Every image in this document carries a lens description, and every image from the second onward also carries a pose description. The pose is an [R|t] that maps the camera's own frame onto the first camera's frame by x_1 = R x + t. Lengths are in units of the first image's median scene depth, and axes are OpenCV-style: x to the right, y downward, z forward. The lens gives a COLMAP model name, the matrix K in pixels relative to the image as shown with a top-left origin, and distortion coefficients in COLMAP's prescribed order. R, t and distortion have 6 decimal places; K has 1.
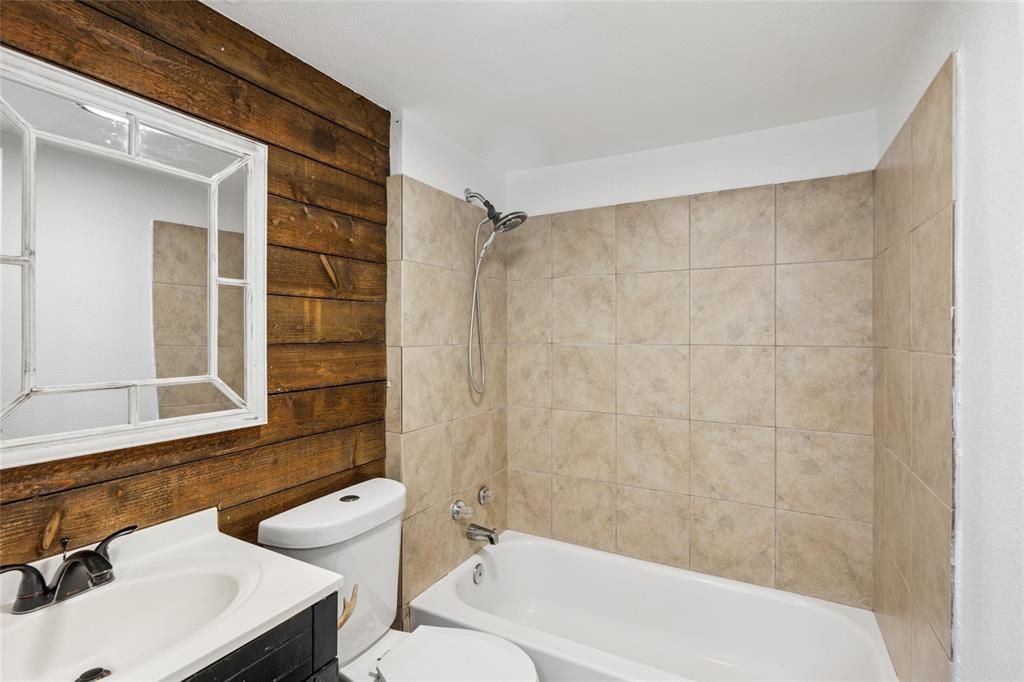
lens RADIAL K [[473.3, 0, 512.0], [0, 473.3, 337.5], [0, 0, 1]] dist [0.010060, 0.000477]
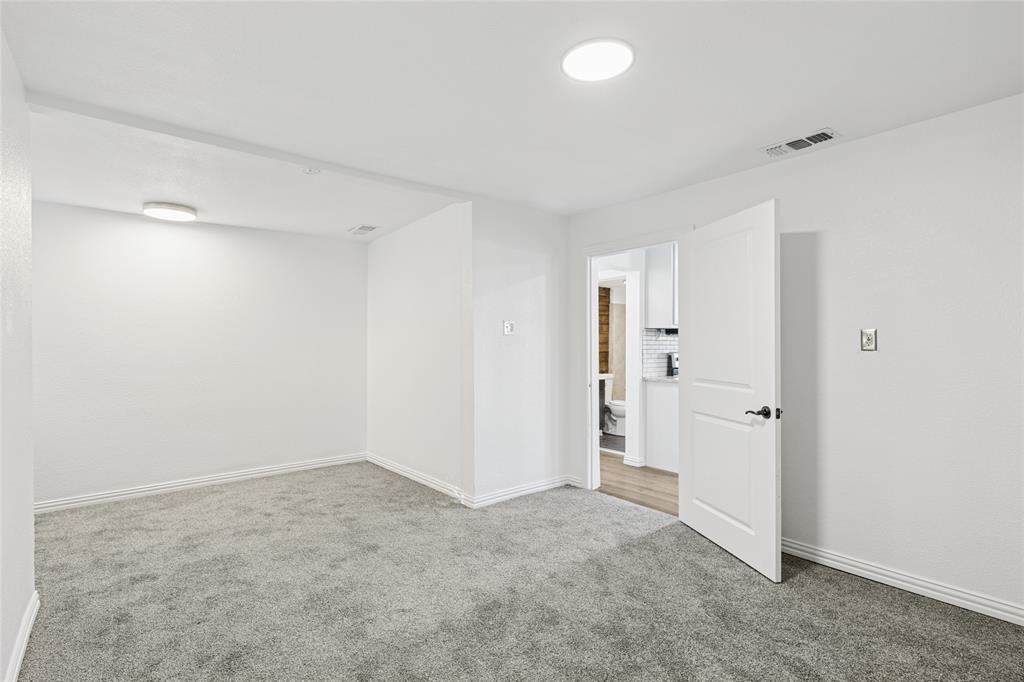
lens RADIAL K [[473.3, 0, 514.8], [0, 473.3, 341.4], [0, 0, 1]] dist [0.010060, 0.000477]
pose [[0.931042, 0.003801, -0.364891, 0.497125], [-0.006383, 0.999962, -0.005868, 0.026214], [0.364855, 0.007793, 0.931032, -3.259631]]
